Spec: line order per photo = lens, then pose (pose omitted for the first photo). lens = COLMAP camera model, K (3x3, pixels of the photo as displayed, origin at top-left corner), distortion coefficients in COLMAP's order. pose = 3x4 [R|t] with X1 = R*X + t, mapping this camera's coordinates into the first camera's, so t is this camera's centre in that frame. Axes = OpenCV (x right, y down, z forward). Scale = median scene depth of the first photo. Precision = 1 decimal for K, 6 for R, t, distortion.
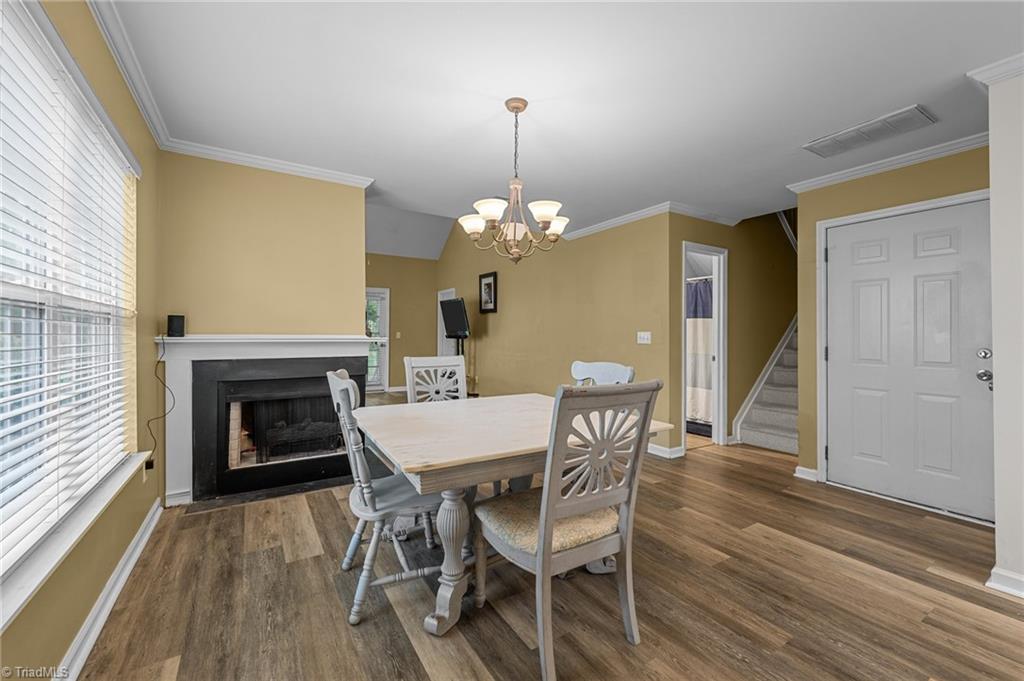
lens RADIAL K [[423.6, 0, 512.6], [0, 423.6, 334.2], [0, 0, 1]] dist [0.000525, 0.000032]
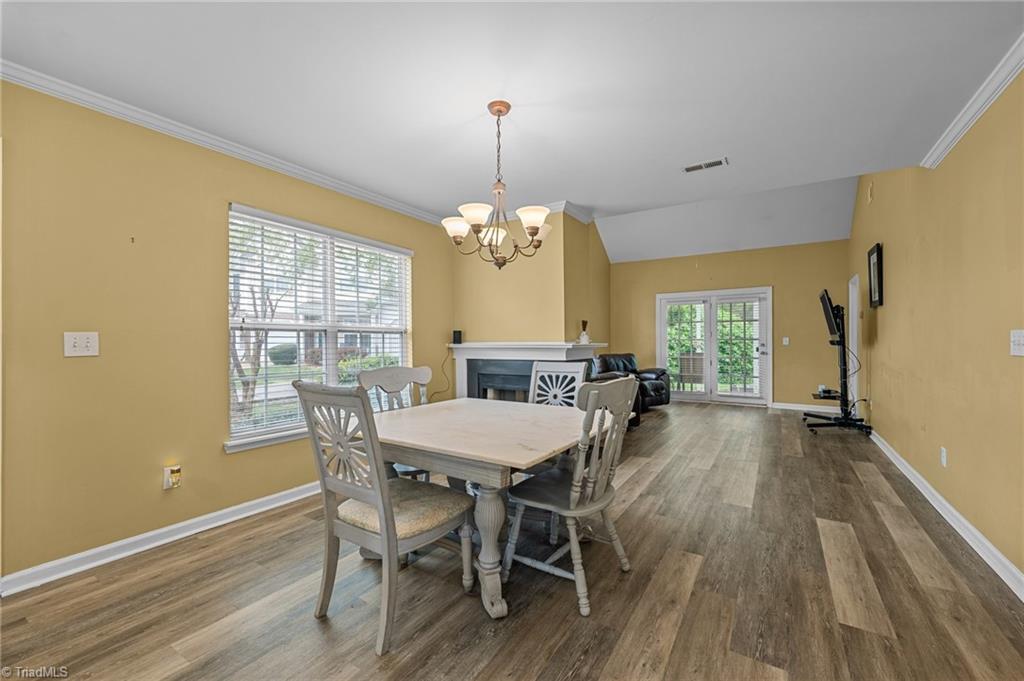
lens RADIAL K [[420.4, 0, 513.0], [0, 420.4, 343.8], [0, 0, 1]] dist [-0.000004, -0.000072]
pose [[0.425053, -0.003185, -0.905163, 0.733040], [0.009248, 0.999957, 0.000825, 0.006149], [0.905121, -0.008721, 0.425064, 0.487682]]
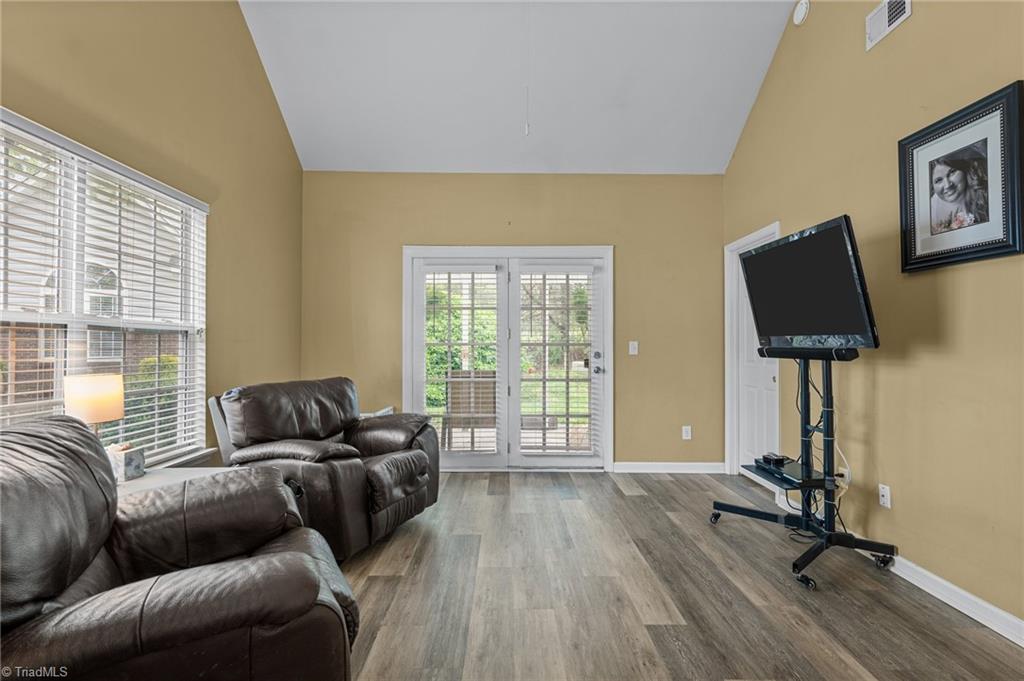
lens RADIAL K [[477.9, 0, 515.5], [0, 477.9, 331.4], [0, 0, 1]] dist [0.000134, -0.000065]
pose [[0.859245, -0.017351, -0.511271, -0.340733], [0.003328, 0.999593, -0.028330, -0.003659], [0.511554, 0.022641, 0.858953, 1.455267]]
